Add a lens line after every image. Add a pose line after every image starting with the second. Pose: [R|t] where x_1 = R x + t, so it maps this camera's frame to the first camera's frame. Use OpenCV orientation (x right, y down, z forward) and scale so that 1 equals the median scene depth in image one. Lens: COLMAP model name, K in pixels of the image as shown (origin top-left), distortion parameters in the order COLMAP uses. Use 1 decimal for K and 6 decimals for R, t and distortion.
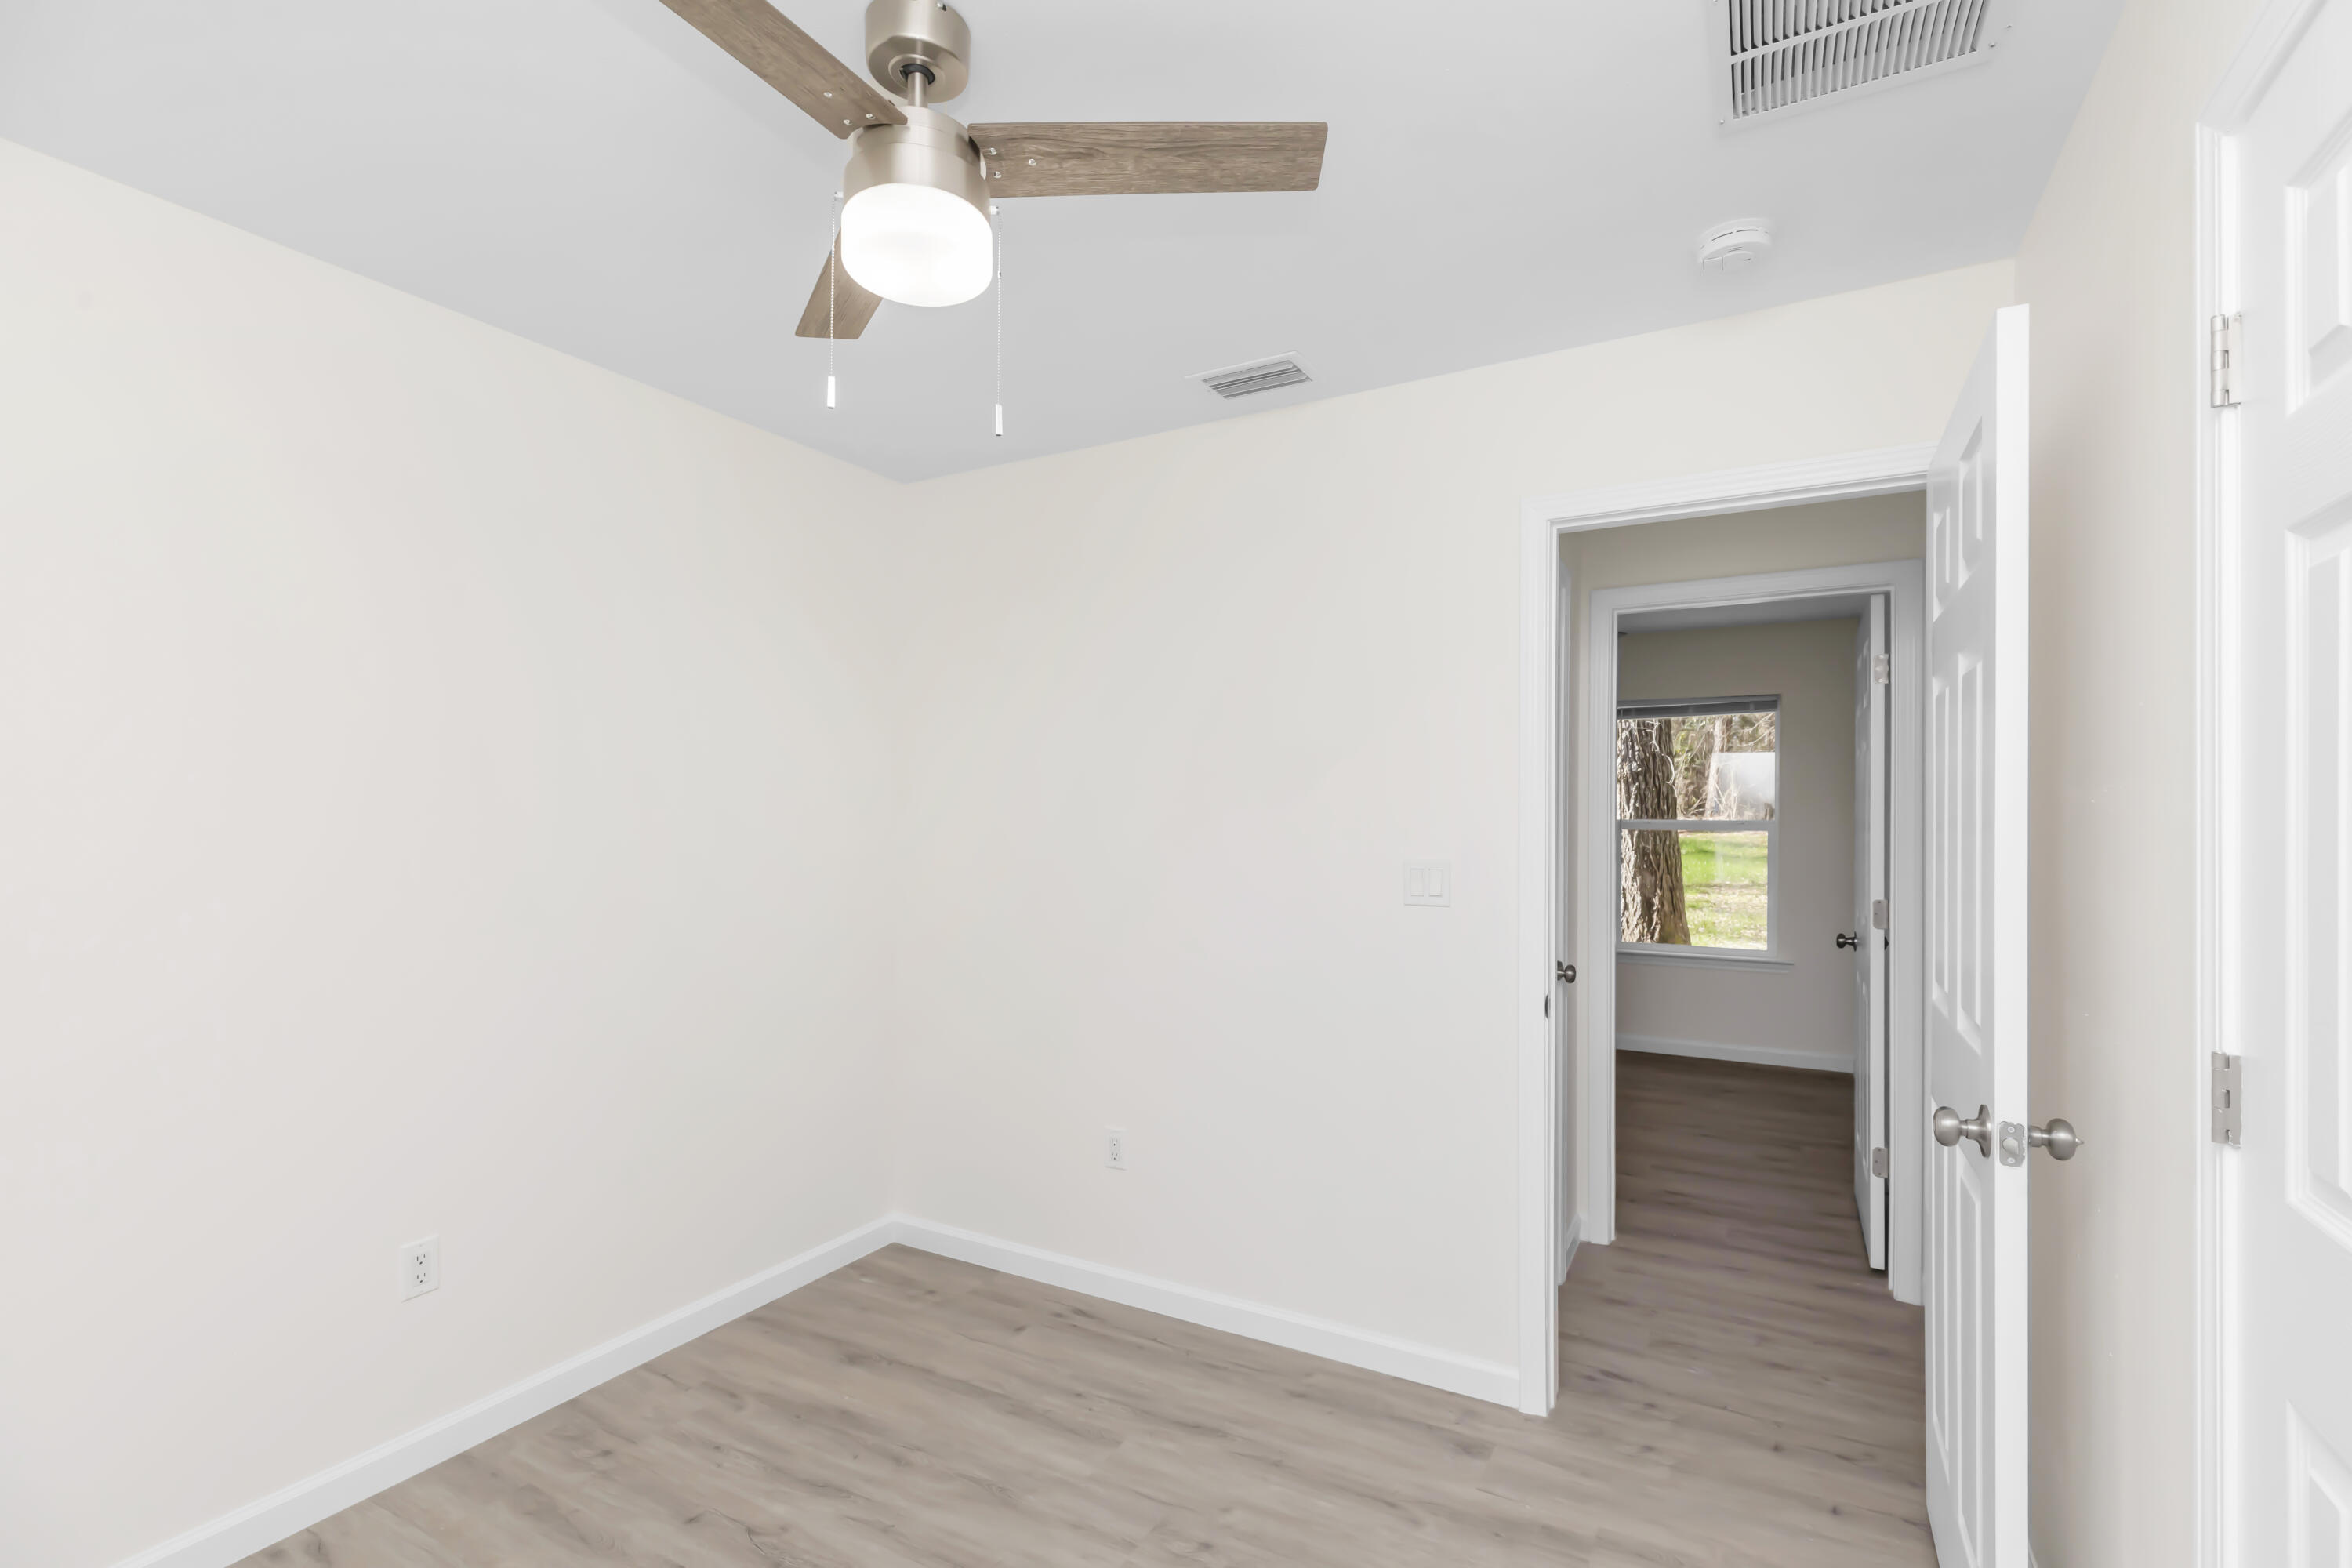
lens RADIAL K [[1082.9, 0, 1197.5], [0, 1082.9, 808.3], [0, 0, 1]] dist [0.001748, -0.000191]
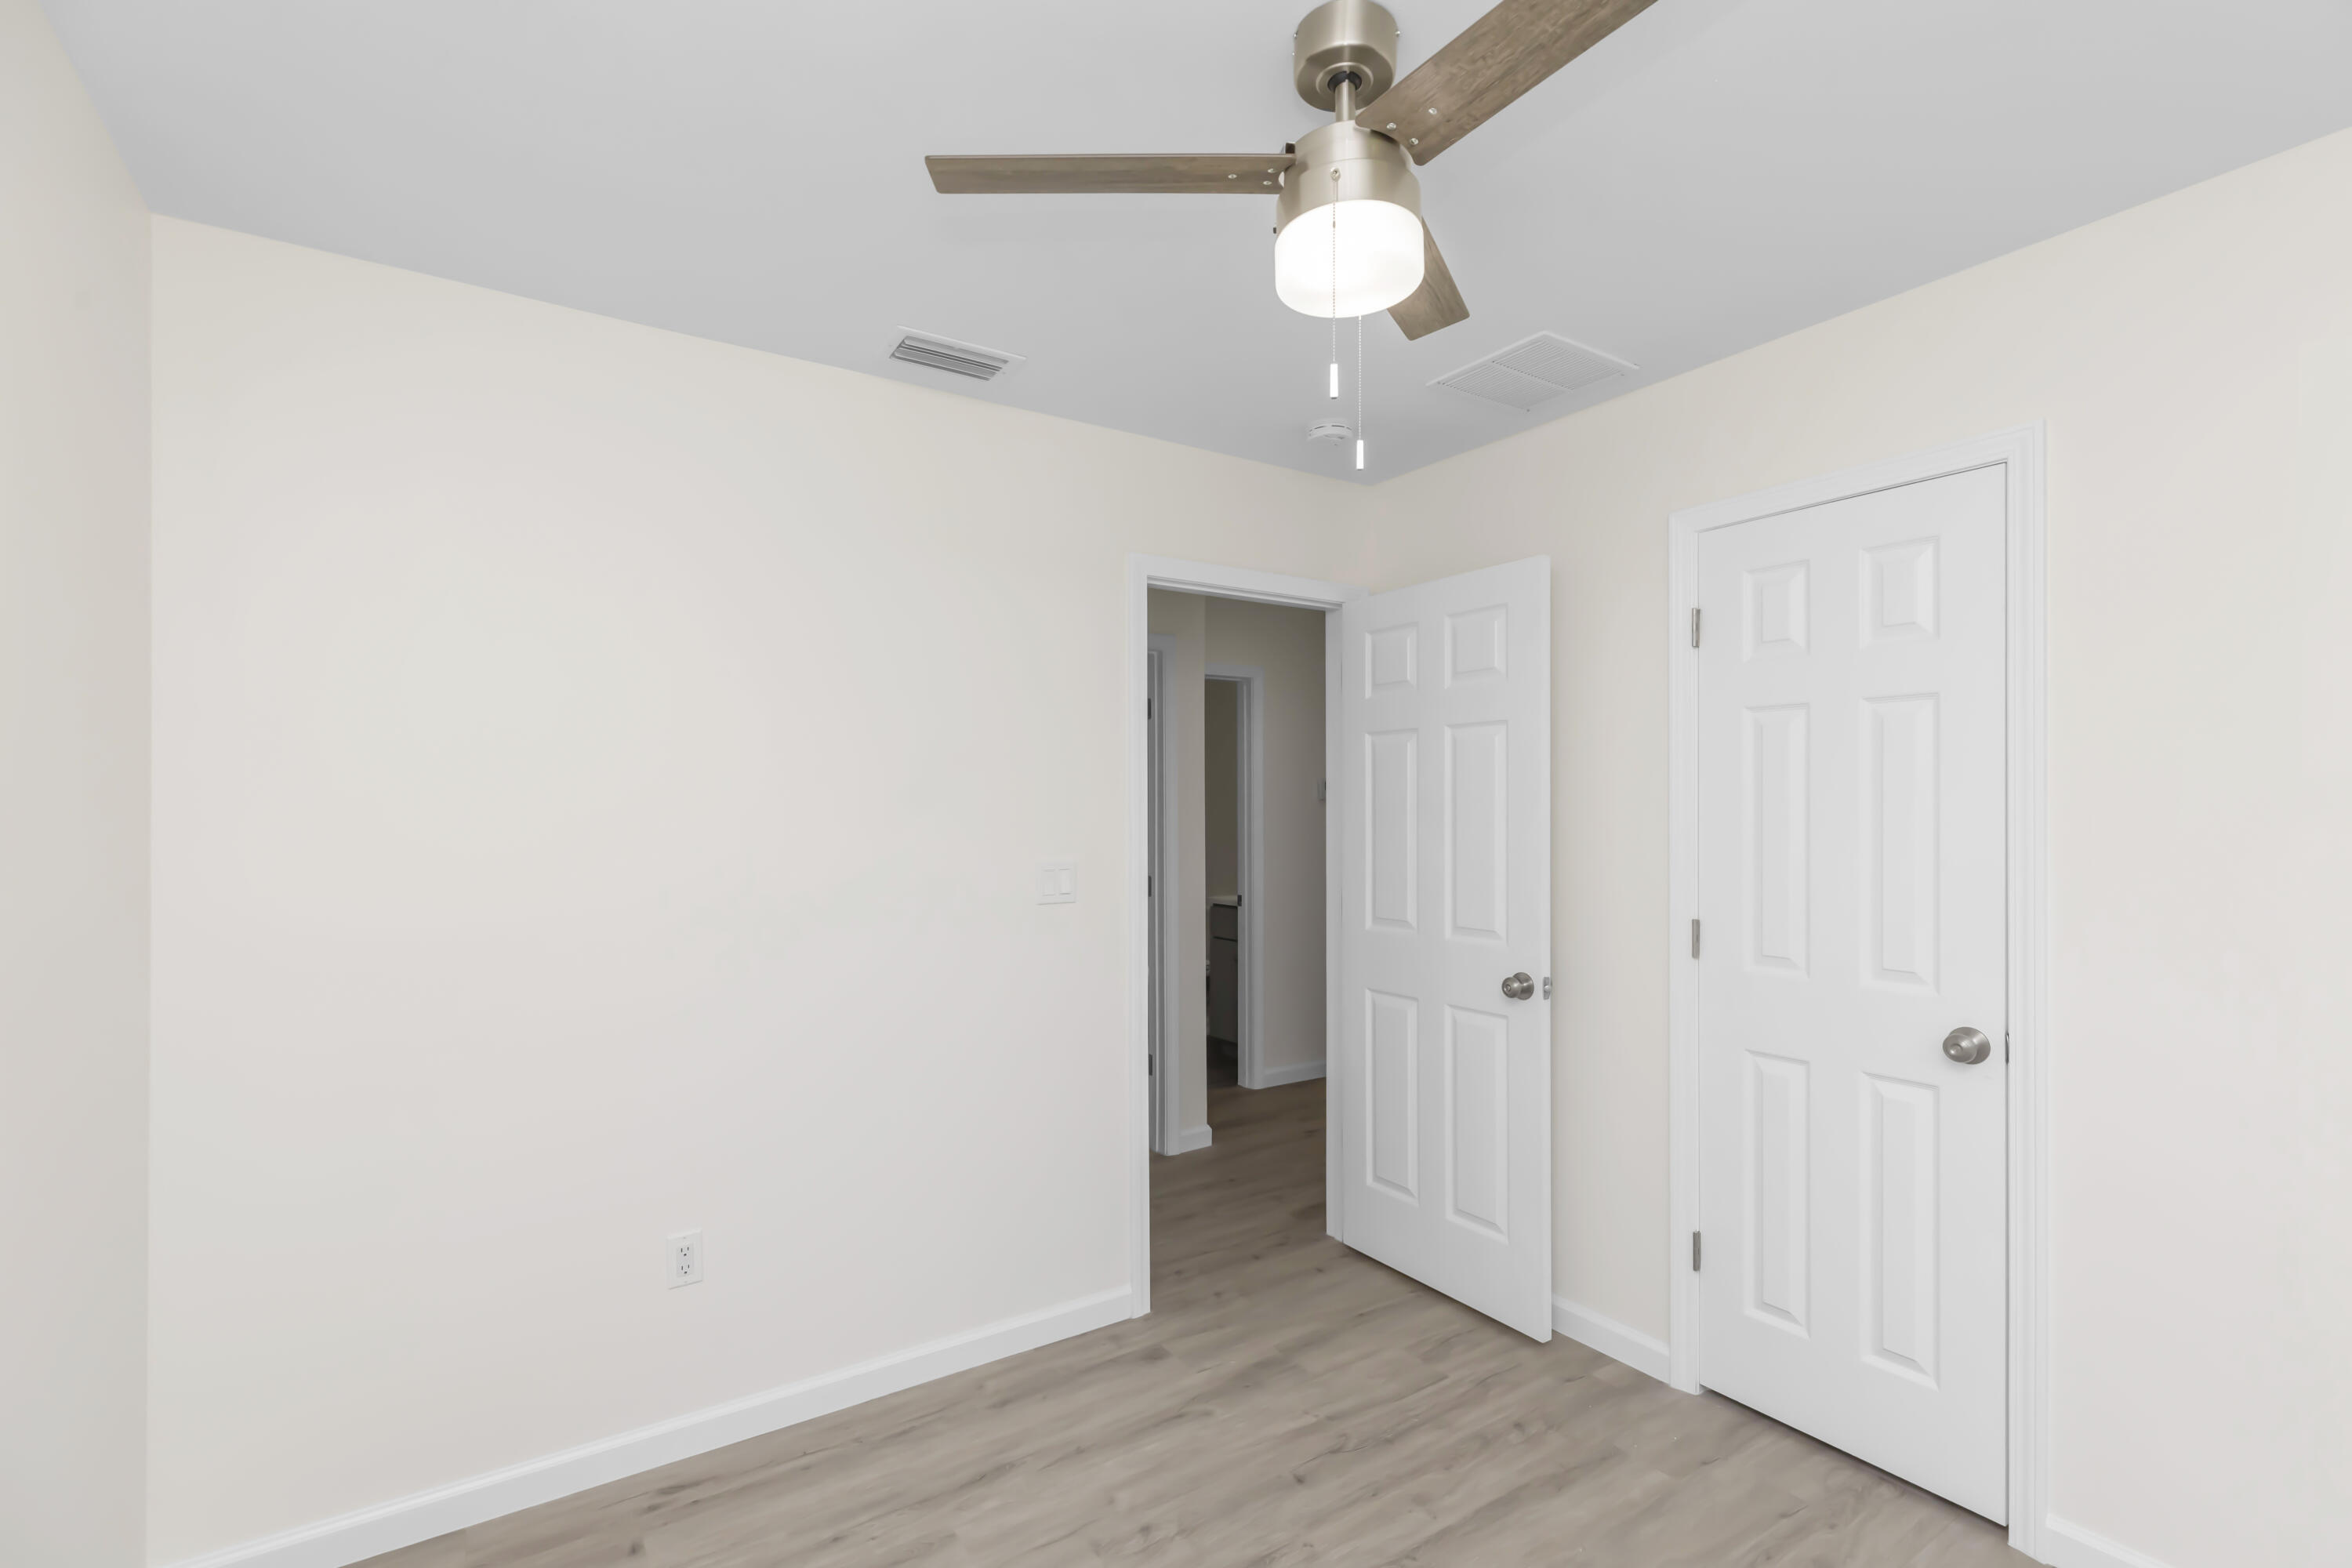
lens RADIAL K [[1082.9, 0, 1197.5], [0, 1082.9, 808.3], [0, 0, 1]] dist [0.001748, -0.000191]
pose [[0.441317, -0.004011, 0.897342, -0.762282], [-0.000198, 0.999990, 0.004567, -0.010658], [-0.897351, -0.002193, 0.441311, 0.425337]]
